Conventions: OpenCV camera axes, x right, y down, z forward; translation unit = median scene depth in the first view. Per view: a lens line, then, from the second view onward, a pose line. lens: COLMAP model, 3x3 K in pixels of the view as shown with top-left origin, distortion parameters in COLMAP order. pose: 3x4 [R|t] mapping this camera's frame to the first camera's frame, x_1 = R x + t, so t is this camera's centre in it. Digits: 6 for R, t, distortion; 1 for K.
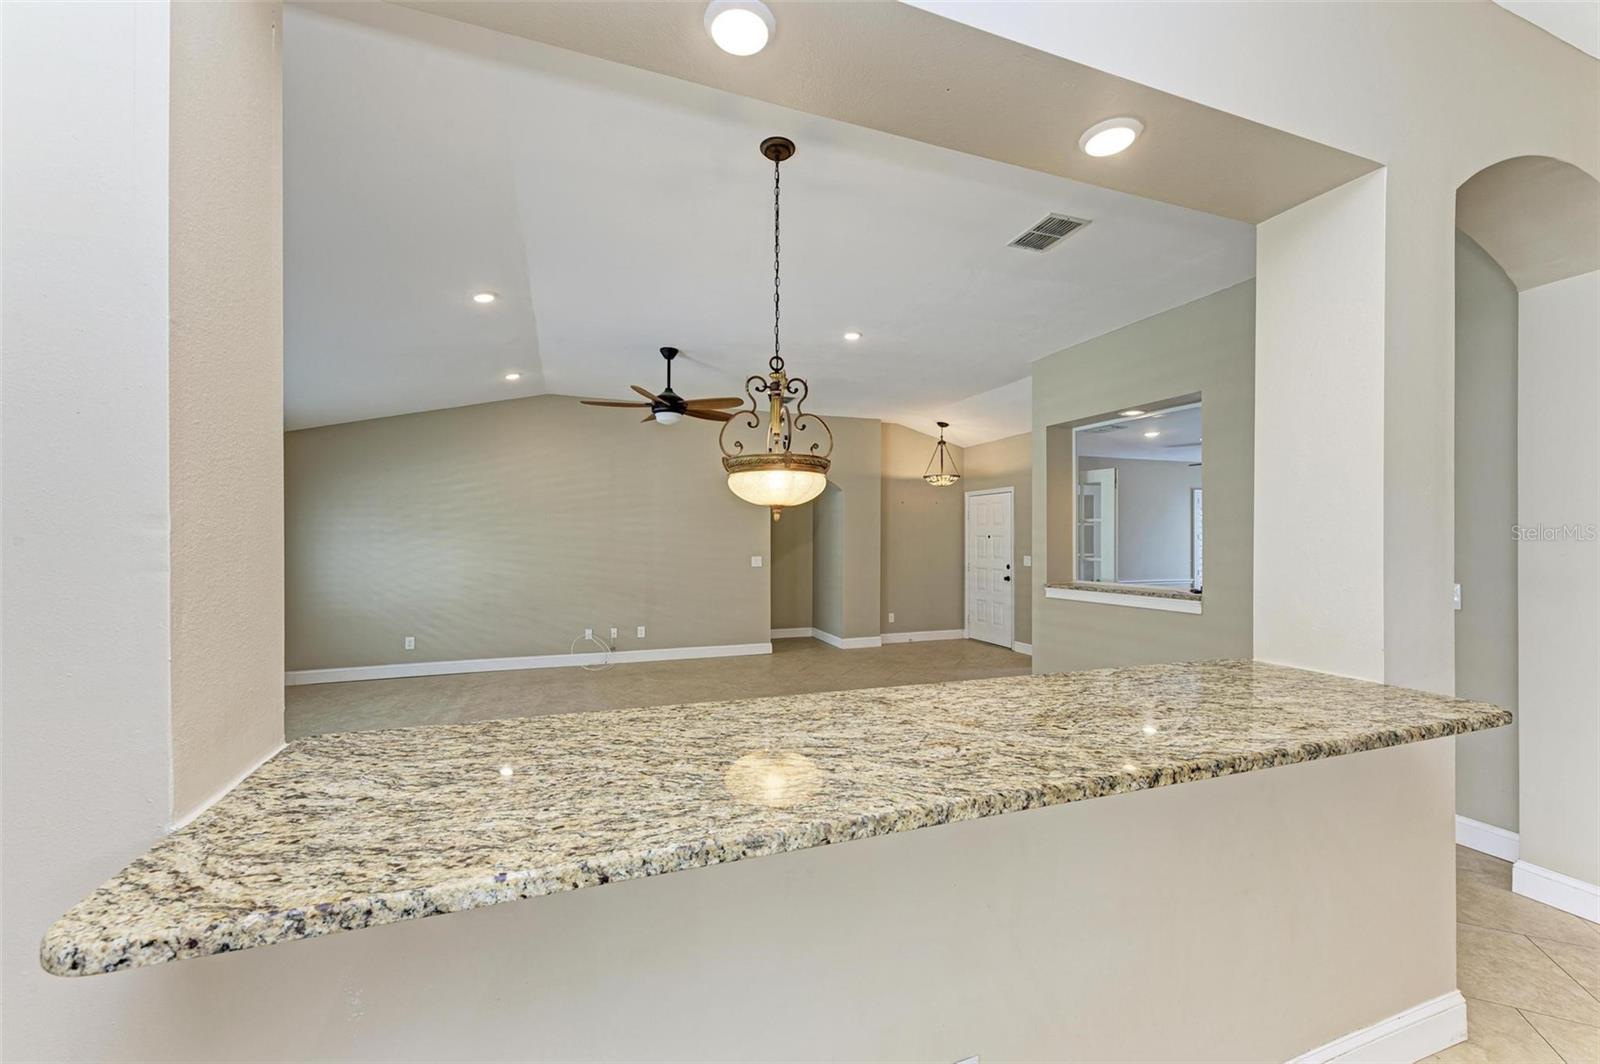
lens RADIAL K [[623.3, 0, 802.5], [0, 623.3, 537.7], [0, 0, 1]] dist [0.010408, -0.000485]
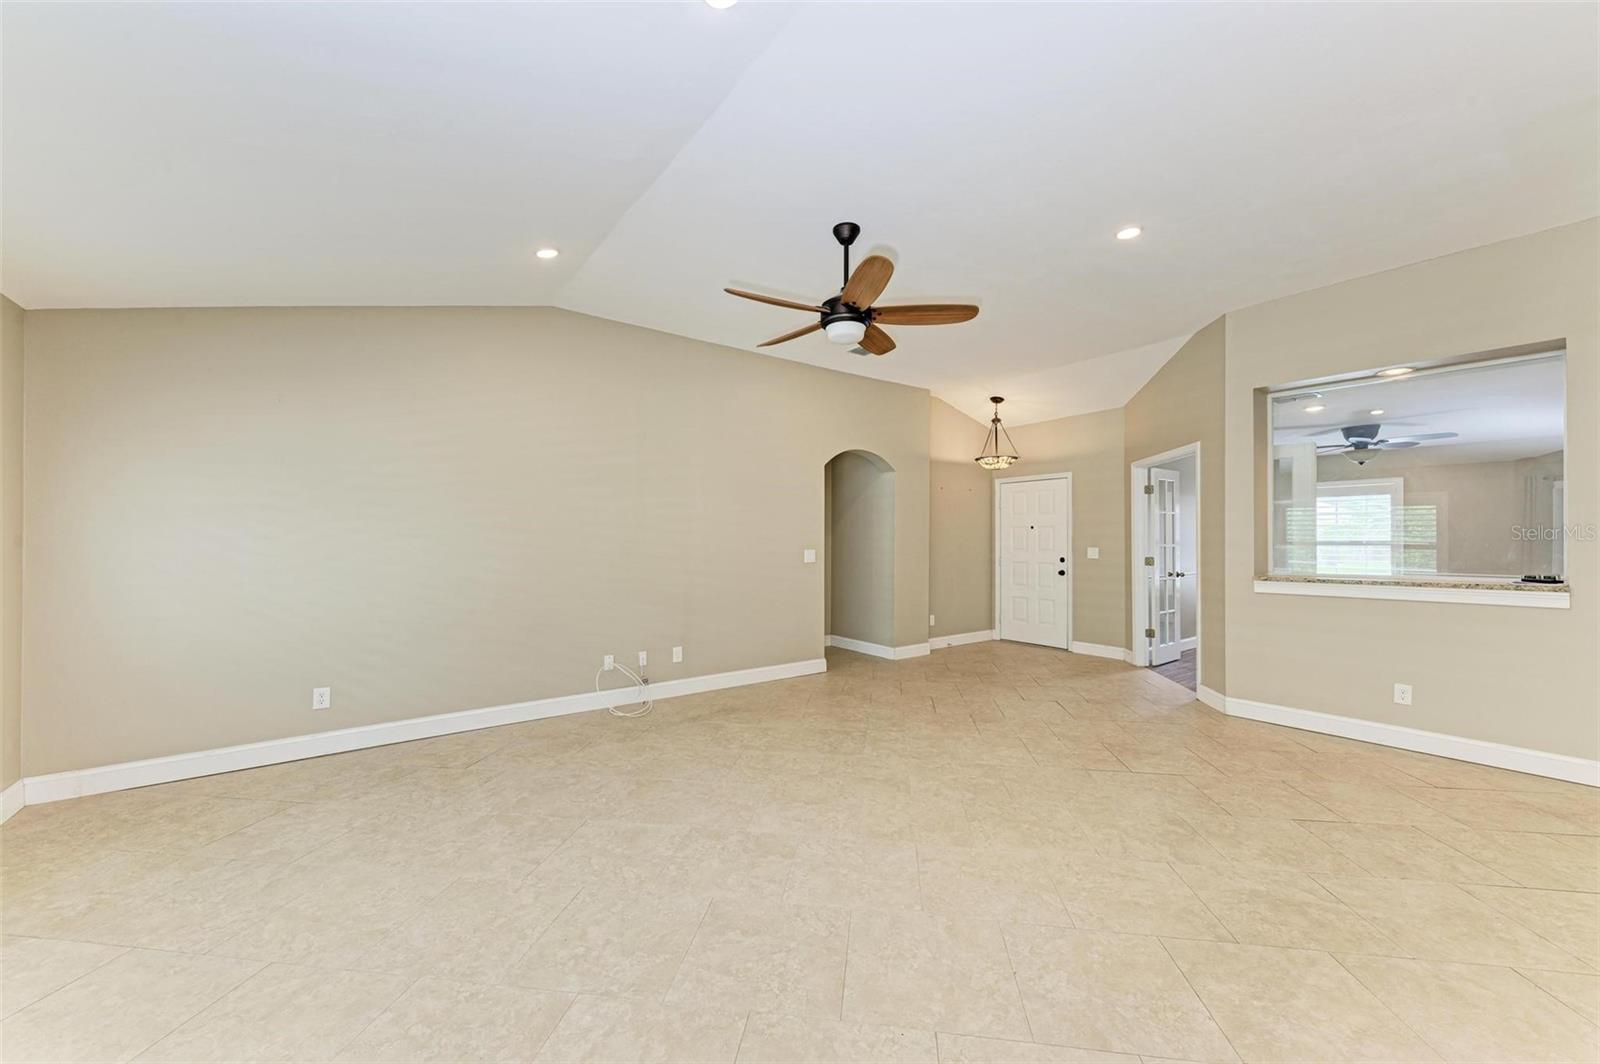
lens RADIAL K [[596.9, 0, 804.3], [0, 596.9, 538.5], [0, 0, 1]] dist [0.016912, -0.005946]
pose [[0.960187, -0.000652, 0.279358, -0.889343], [0.000787, 1.000000, -0.000368, 0.048753], [-0.279358, 0.000573, 0.960187, 0.839310]]
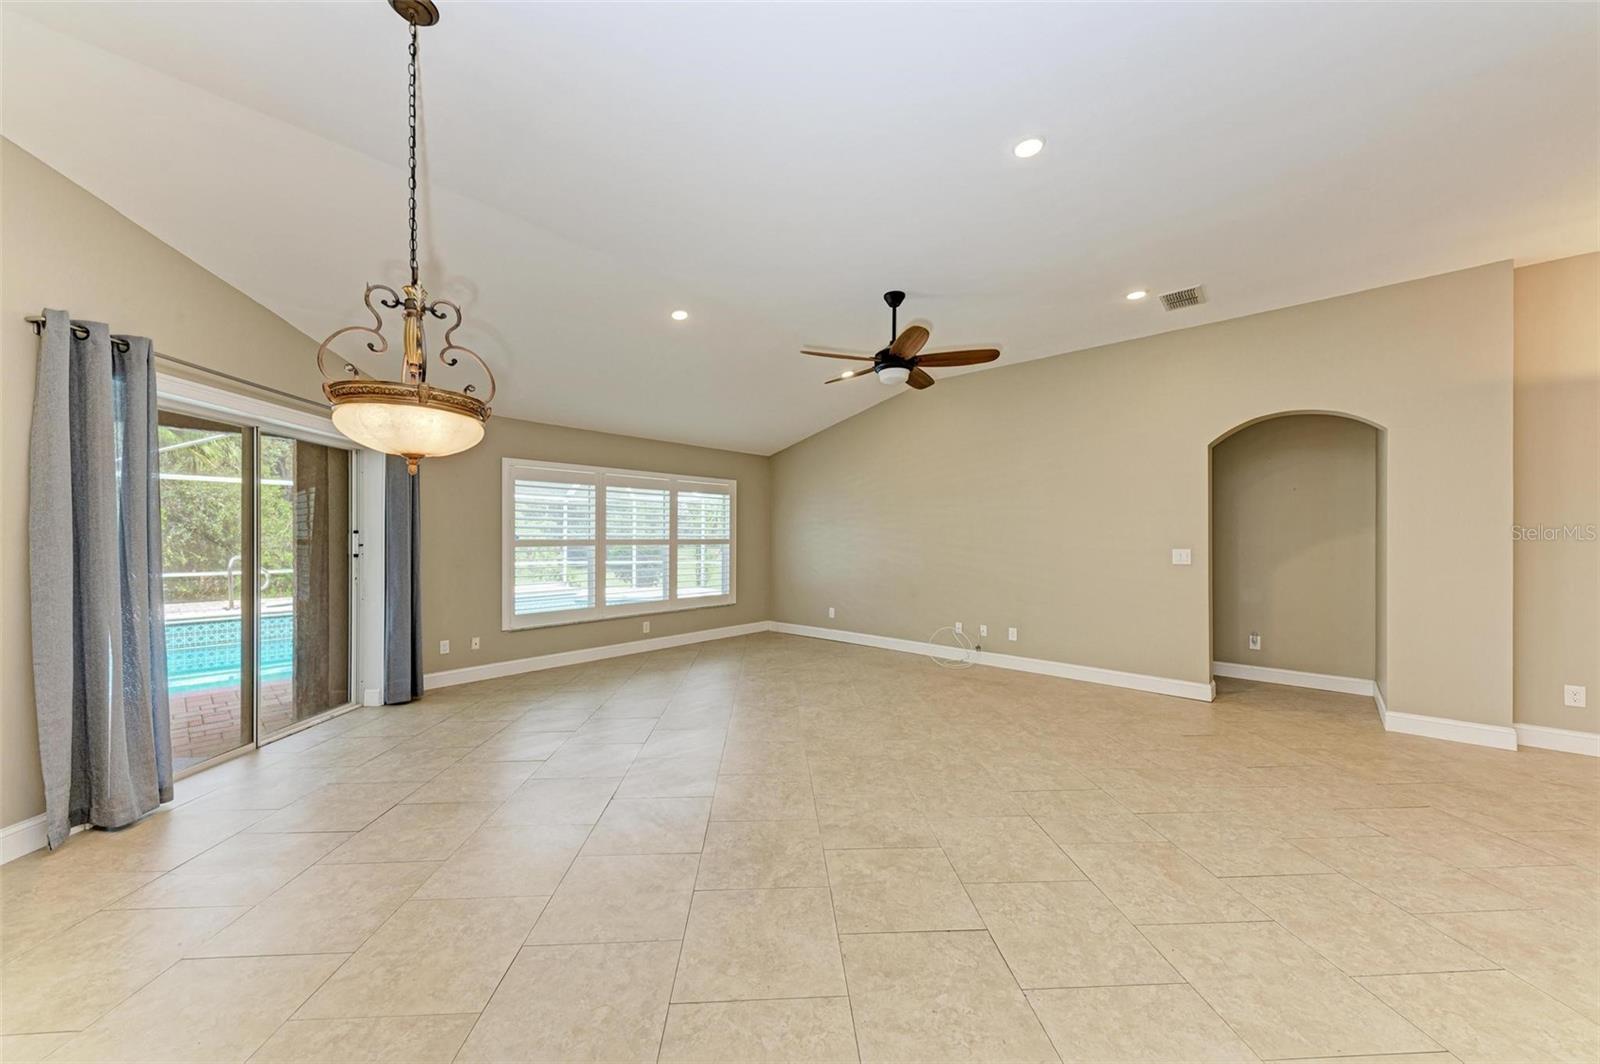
lens RADIAL K [[567.0, 0, 800.4], [0, 567.0, 538.3], [0, 0, 1]] dist [0.002959, -0.000280]
pose [[0.464466, 0.001139, -0.885590, 0.834611], [-0.000710, 0.999999, 0.000913, 0.055844], [0.885591, 0.000205, 0.464467, 1.096676]]
